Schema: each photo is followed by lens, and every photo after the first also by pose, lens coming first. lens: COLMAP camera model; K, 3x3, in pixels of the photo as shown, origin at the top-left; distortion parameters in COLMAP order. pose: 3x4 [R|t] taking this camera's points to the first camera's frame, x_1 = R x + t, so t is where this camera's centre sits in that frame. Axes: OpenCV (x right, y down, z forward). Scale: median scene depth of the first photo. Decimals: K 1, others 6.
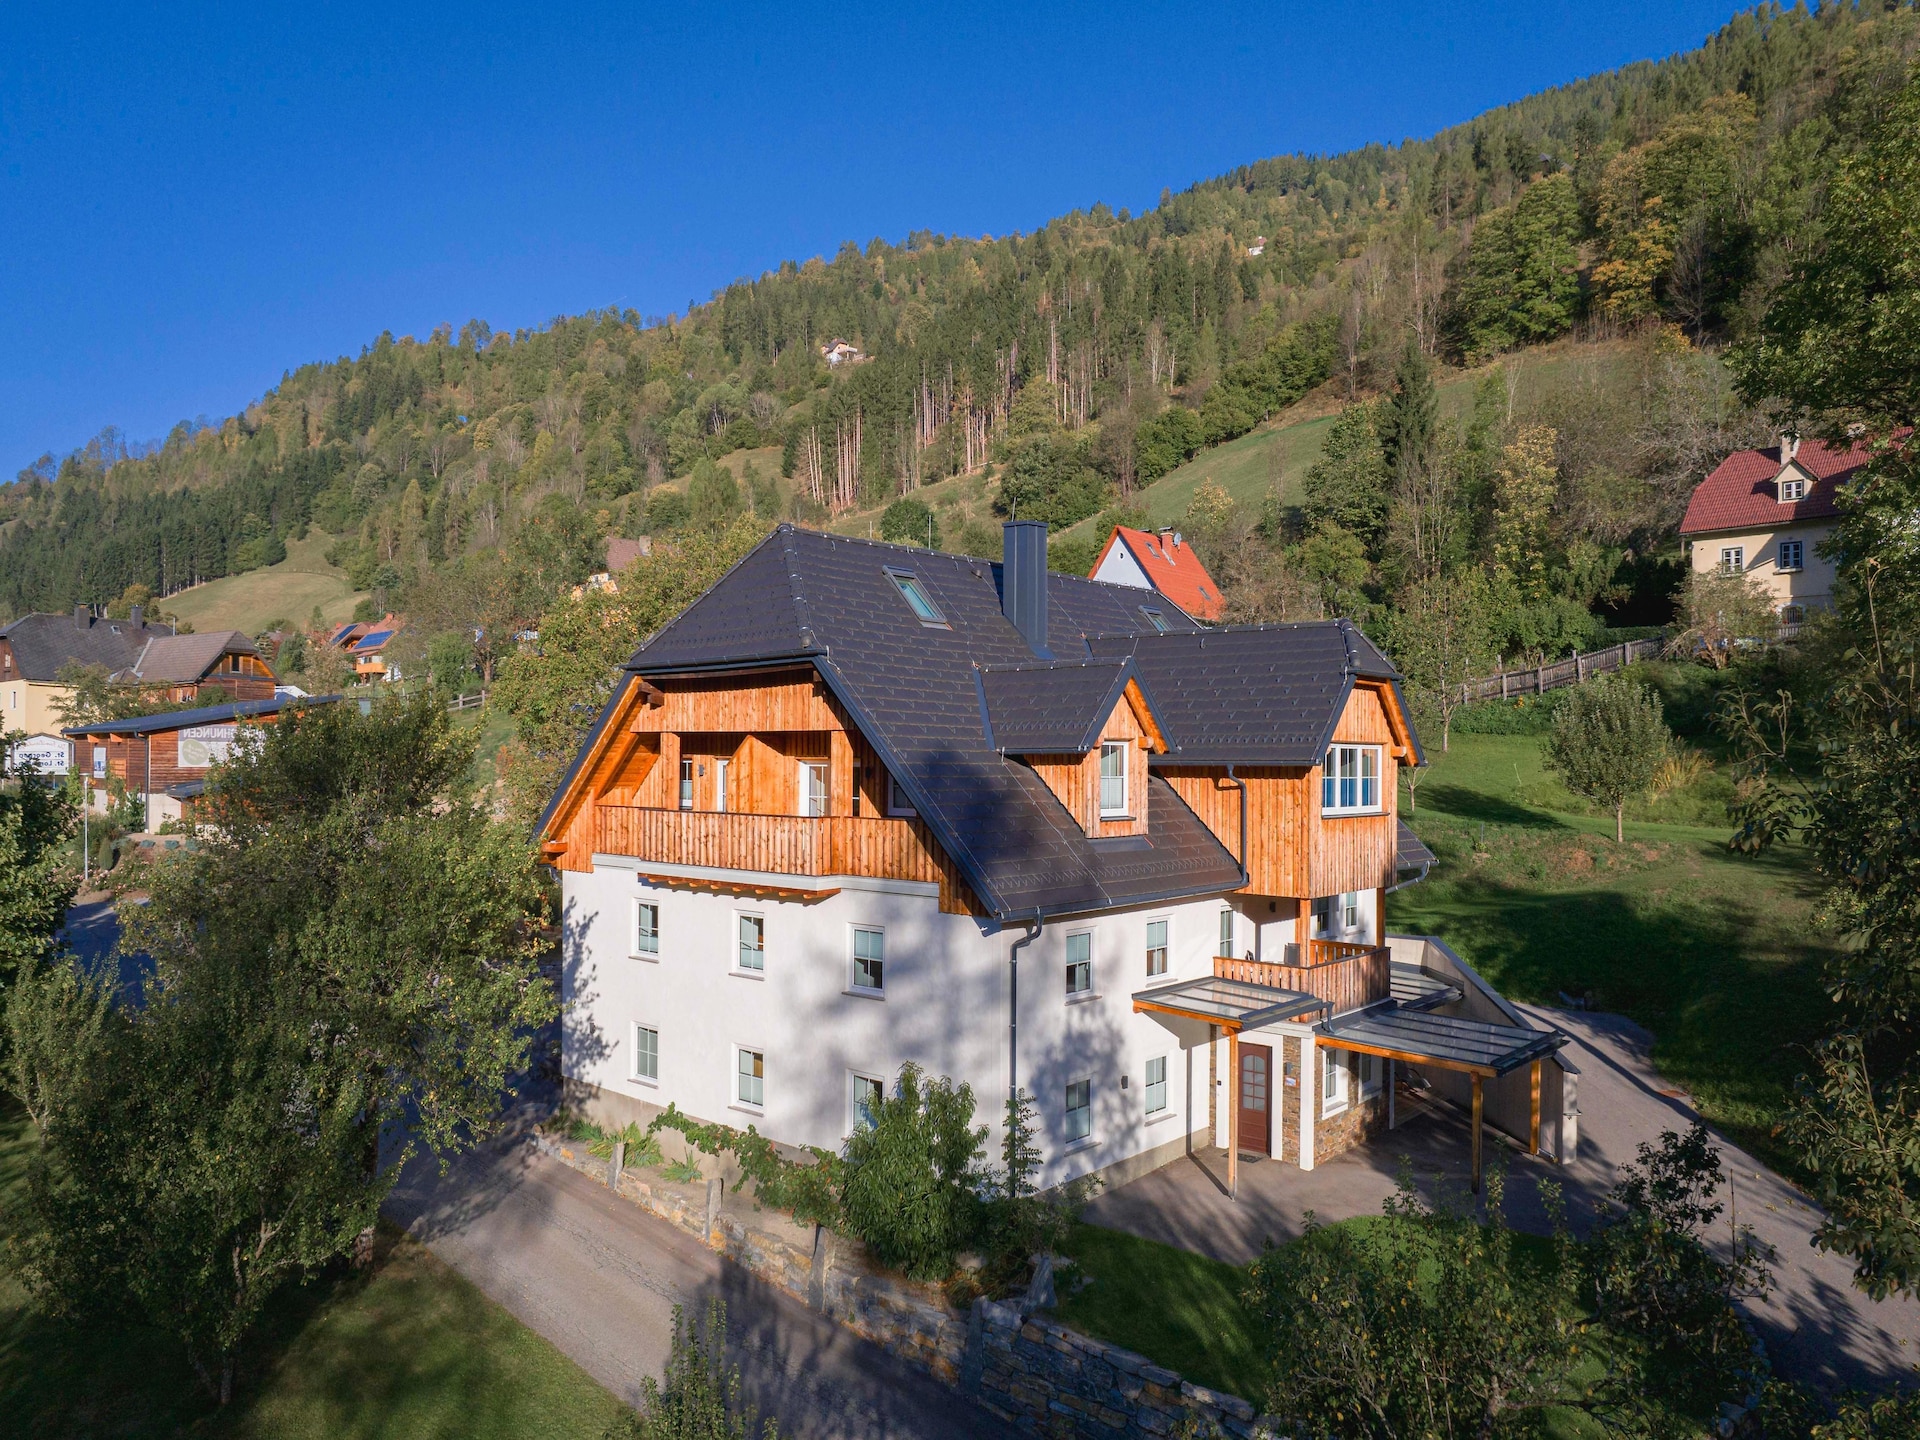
lens RADIAL K [[1357.1, 0, 961.3], [0, 1357.1, 718.0], [0, 0, 1]] dist [-0.039625, 0.005949]
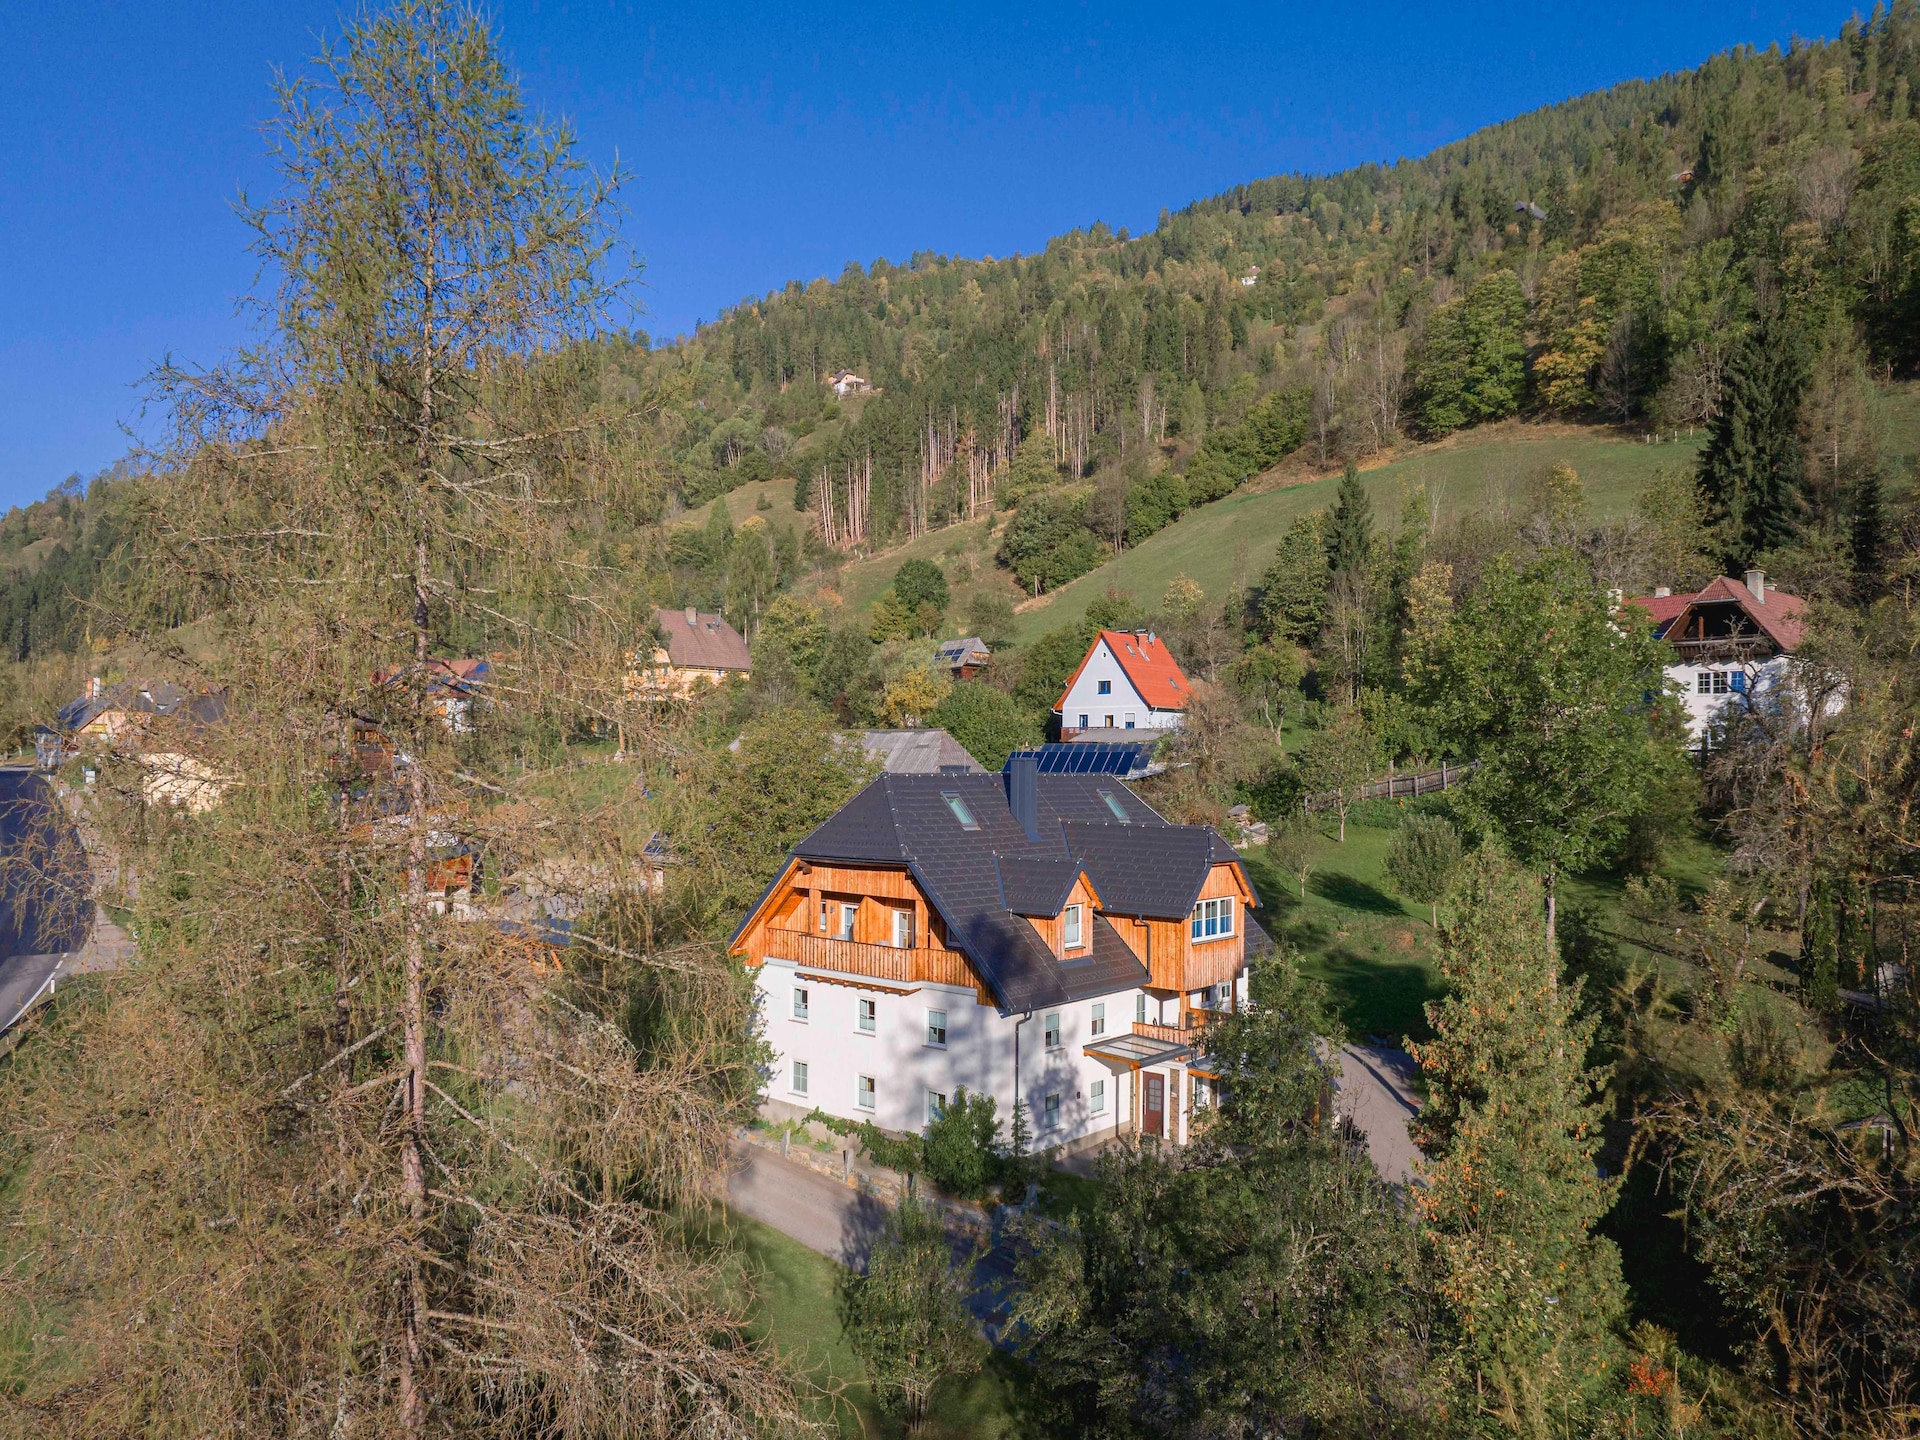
lens RADIAL K [[1339.6, 0, 960.8], [0, 1339.6, 717.1], [0, 0, 1]] dist [-0.031829, -0.004647]
pose [[0.999999, 0.000431, -0.001538, -0.004749], [-0.000442, 0.999976, -0.006864, -0.031217], [0.001535, 0.006864, 0.999975, -0.110095]]
